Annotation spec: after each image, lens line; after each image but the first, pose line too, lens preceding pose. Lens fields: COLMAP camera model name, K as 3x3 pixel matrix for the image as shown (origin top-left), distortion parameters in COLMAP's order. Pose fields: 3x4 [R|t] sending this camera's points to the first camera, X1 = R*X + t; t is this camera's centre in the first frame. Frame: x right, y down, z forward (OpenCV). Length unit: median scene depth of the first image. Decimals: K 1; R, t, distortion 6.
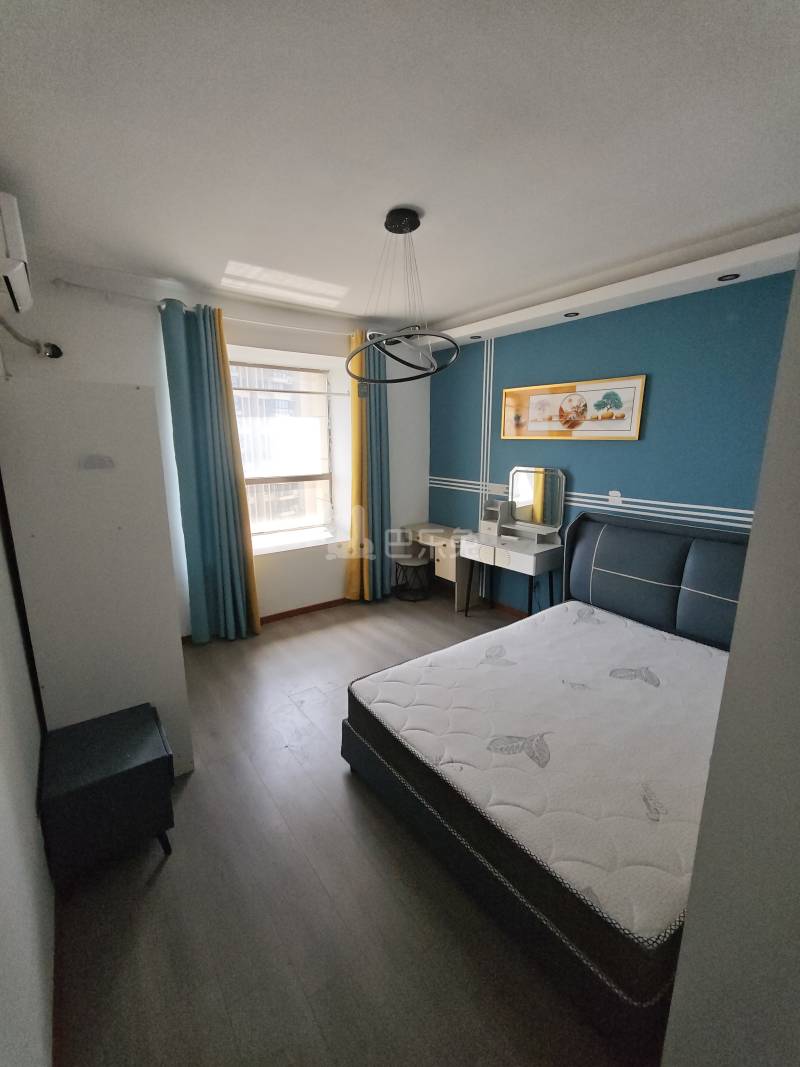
lens RADIAL K [[447.6, 0, 399.3], [0, 447.6, 532.5], [0, 0, 1]] dist [-0.010918, 0.009704]
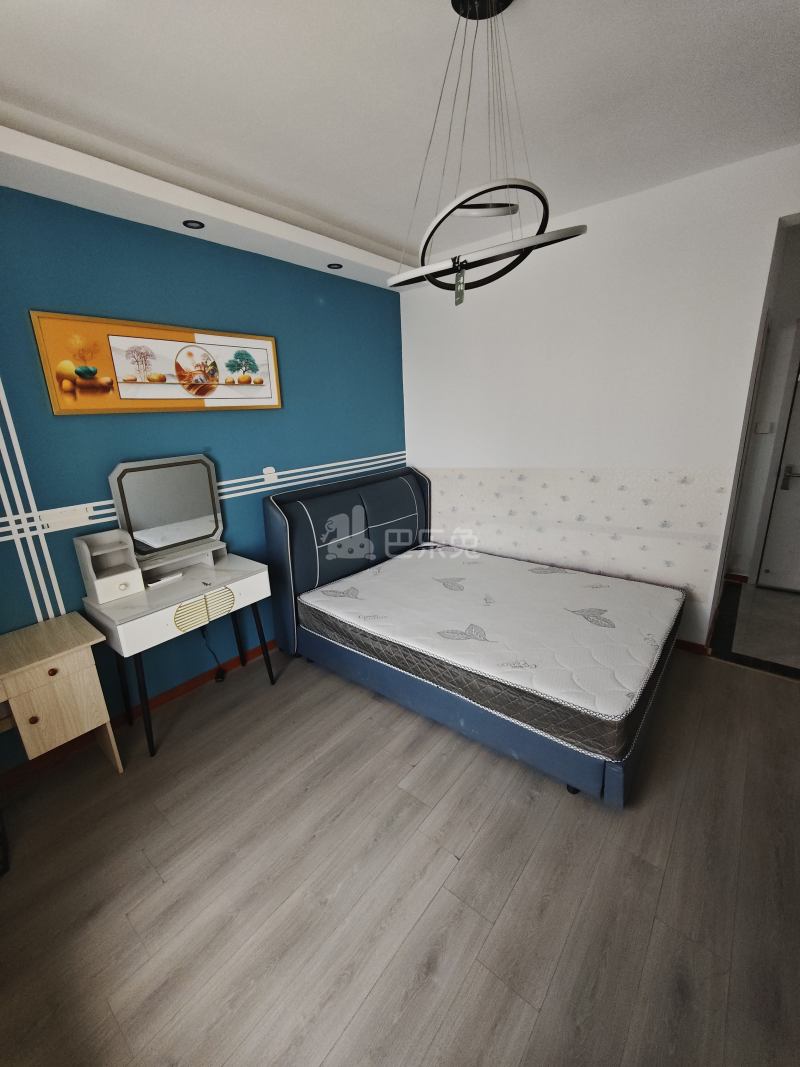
lens RADIAL K [[441.5, 0, 396.8], [0, 441.5, 533.3], [0, 0, 1]] dist [0.000893, 0.000415]
pose [[-0.242390, -0.256674, 0.935609, -0.404703], [0.242348, 0.917777, 0.314568, -0.174178], [-0.939422, 0.302991, -0.160256, 0.873420]]
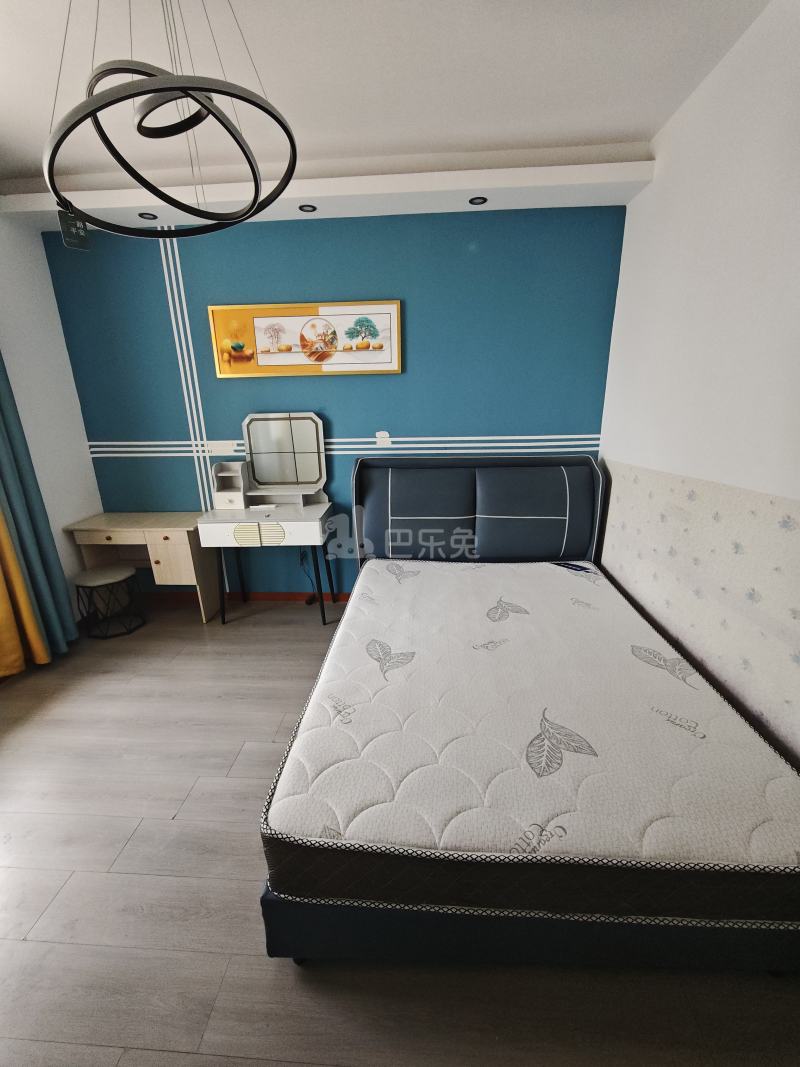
lens RADIAL K [[447.6, 0, 399.3], [0, 447.6, 532.5], [0, 0, 1]] dist [-0.010918, 0.009704]
pose [[0.650939, -0.235506, 0.721675, -0.190344], [0.179535, 0.971451, 0.155079, -0.026221], [-0.737594, 0.028619, 0.674637, 0.335338]]
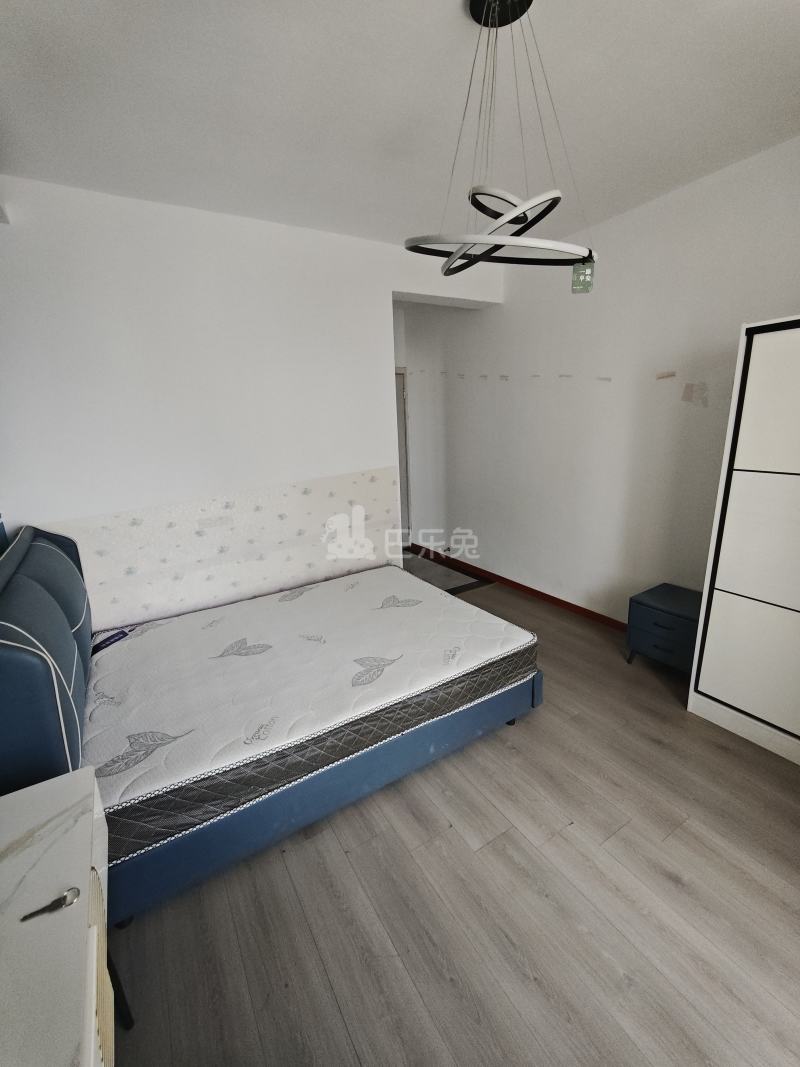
lens RADIAL K [[447.6, 0, 399.3], [0, 447.6, 532.5], [0, 0, 1]] dist [-0.010918, 0.009704]
pose [[-0.994794, 0.020445, 0.099831, 0.057791], [0.062395, 0.896760, 0.438097, -0.210747], [-0.080568, 0.442045, -0.893367, 1.153092]]
